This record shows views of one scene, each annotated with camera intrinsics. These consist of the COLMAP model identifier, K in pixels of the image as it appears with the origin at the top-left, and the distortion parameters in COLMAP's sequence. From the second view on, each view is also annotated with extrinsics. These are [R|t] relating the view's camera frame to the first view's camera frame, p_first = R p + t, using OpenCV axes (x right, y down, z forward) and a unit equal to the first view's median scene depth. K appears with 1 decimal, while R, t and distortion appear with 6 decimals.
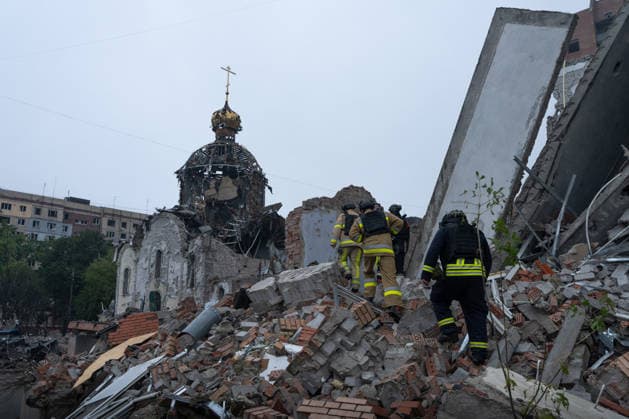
lens RADIAL K [[569.2, 0, 314.5], [0, 569.2, 209.5], [0, 0, 1]] dist [-0.004043, 0.000424]
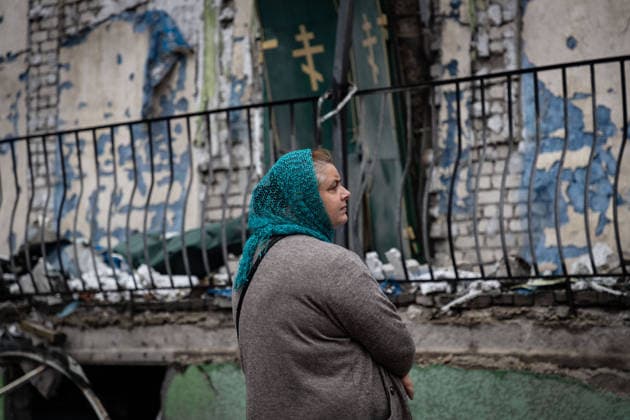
lens RADIAL K [[1683.8, 0, 315.0], [0, 1683.8, 210.0], [0, 0, 1]] dist [0.059091, 0.493045]
pose [[0.999859, -0.010283, -0.013308, -0.269139], [0.012398, 0.985348, 0.170105, 0.141017], [0.011364, -0.170246, 0.985336, 0.708860]]
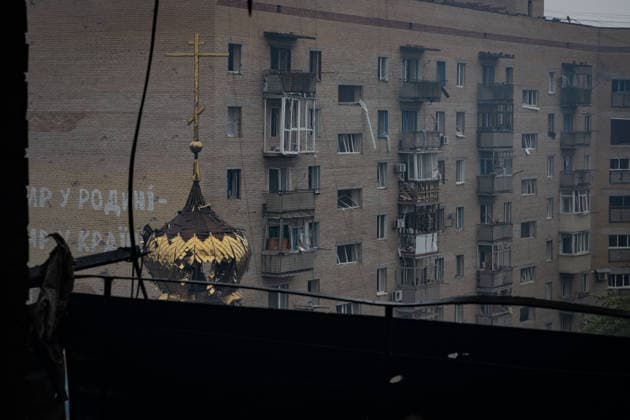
lens RADIAL K [[1683.8, 0, 315.0], [0, 1683.8, 210.0], [0, 0, 1]] dist [0.059091, 0.493045]
pose [[0.251548, 0.057539, -0.966133, 0.708479], [0.207031, 0.971927, 0.111788, -0.290107], [0.945443, -0.228140, 0.232574, 0.987866]]
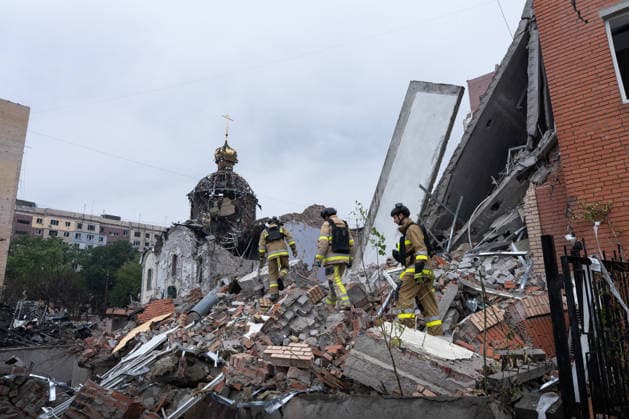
lens RADIAL K [[436.9, 0, 314.5], [0, 436.9, 209.5], [0, 0, 1]] dist [-0.009331, -0.004801]
pose [[0.999001, -0.011709, 0.043135, 0.005523], [0.012906, 0.999537, -0.027572, -0.000258], [-0.042792, 0.028101, 0.998689, -0.018840]]
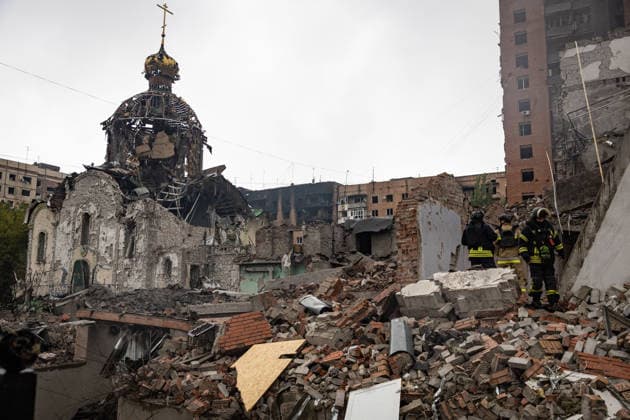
lens RADIAL K [[613.5, 0, 315.0], [0, 613.5, 210.0], [0, 0, 1]] dist [0.000166, 0.003099]
pose [[0.982070, 0.037426, 0.184766, -0.101378], [-0.050121, 0.996657, 0.064524, -0.011238], [-0.181733, -0.072628, 0.980662, 0.017589]]
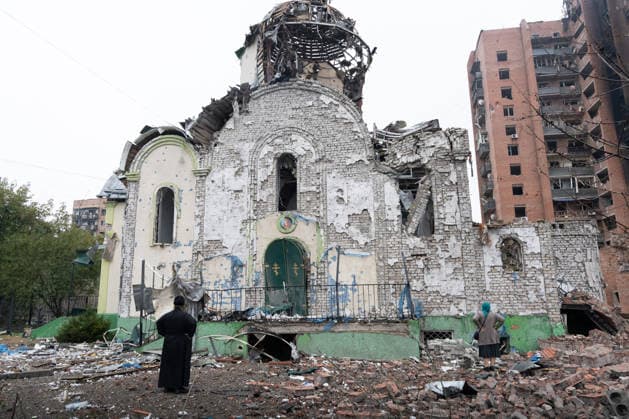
lens RADIAL K [[428.3, 0, 305.2], [0, 428.3, 209.0], [0, 0, 1]] dist [-0.001625, -0.003109]
pose [[0.839647, 0.108472, 0.532190, -0.434523], [-0.111337, 0.993421, -0.026822, 0.121881], [-0.531598, -0.036731, 0.846200, 0.674324]]
